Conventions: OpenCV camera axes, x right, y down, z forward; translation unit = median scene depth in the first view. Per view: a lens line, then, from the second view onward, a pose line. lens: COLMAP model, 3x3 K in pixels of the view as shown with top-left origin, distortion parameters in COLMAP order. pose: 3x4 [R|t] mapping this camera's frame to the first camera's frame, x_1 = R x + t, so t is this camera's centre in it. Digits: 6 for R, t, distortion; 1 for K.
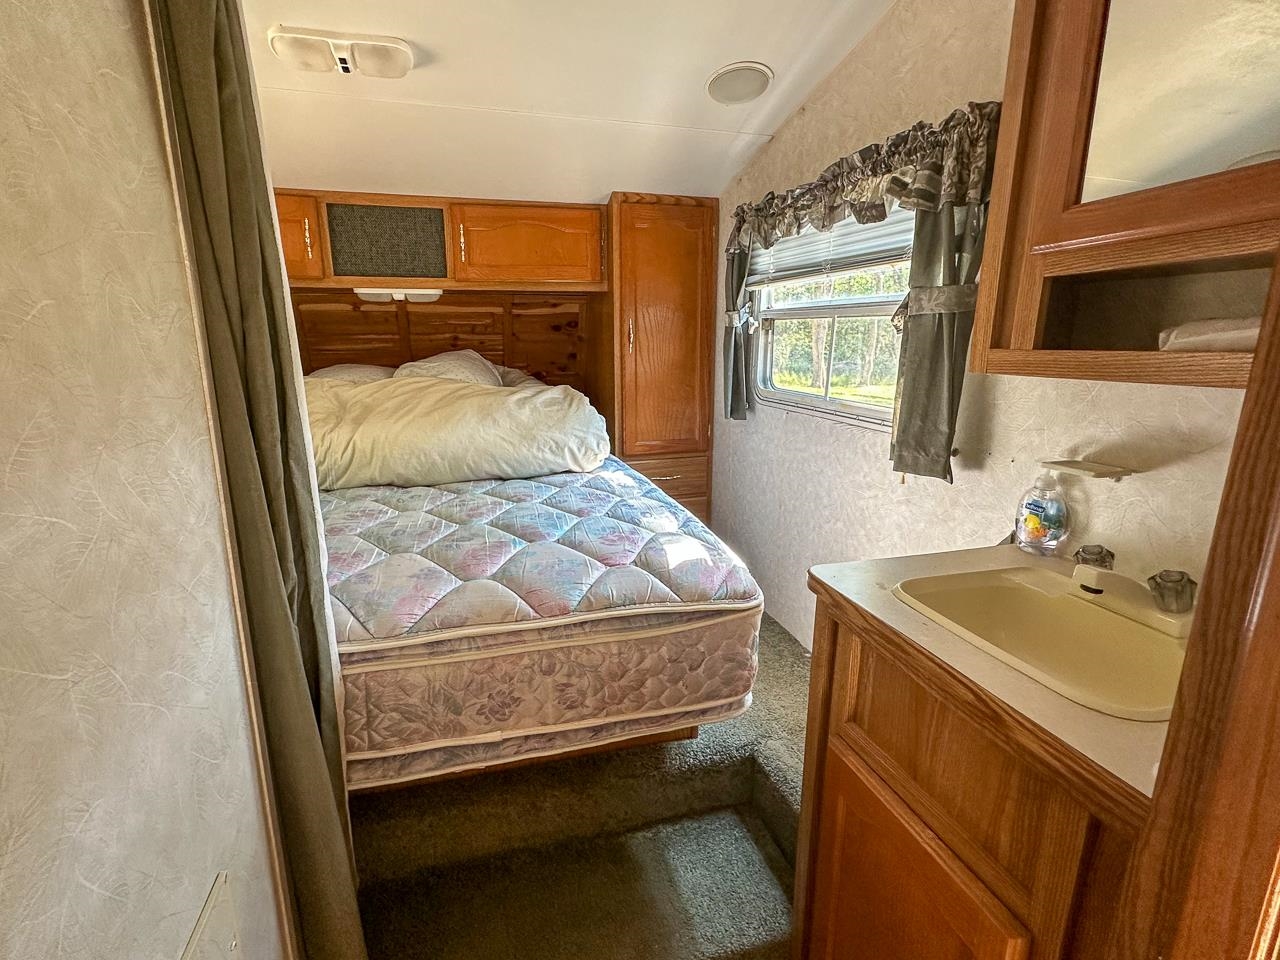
lens RADIAL K [[624.9, 0, 640.0], [0, 624.9, 480.0], [0, 0, 1]] dist [-0.000456, -0.000026]
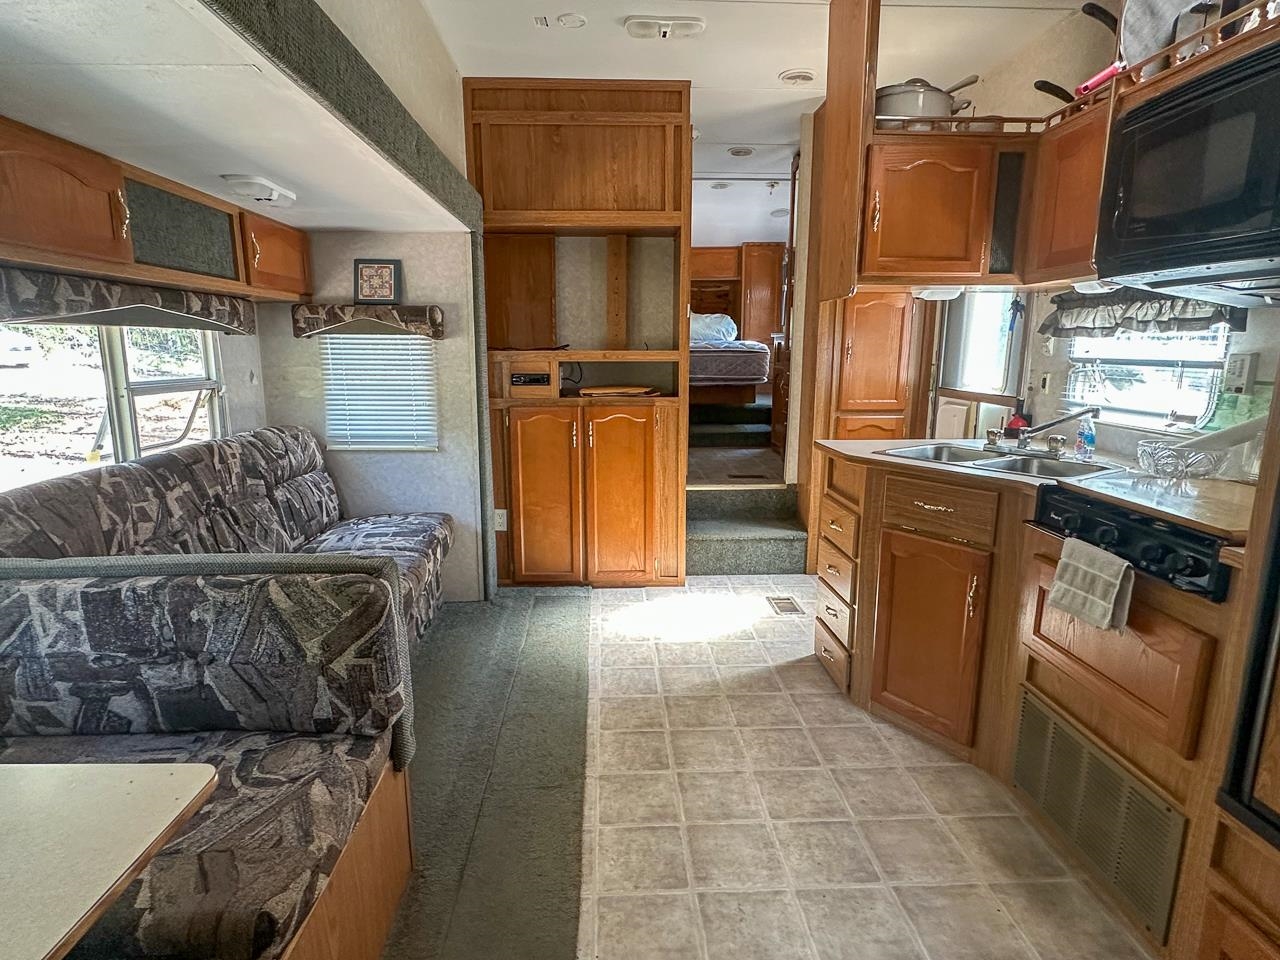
lens RADIAL K [[703.5, 0, 640.0], [0, 703.5, 480.0], [0, 0, 1]] dist [-0.005300, 0.001497]
pose [[0.972048, 0.038543, -0.231598, 0.251577], [-0.048314, 0.998159, -0.036661, 0.651103], [0.229759, 0.046826, 0.972121, -1.879427]]
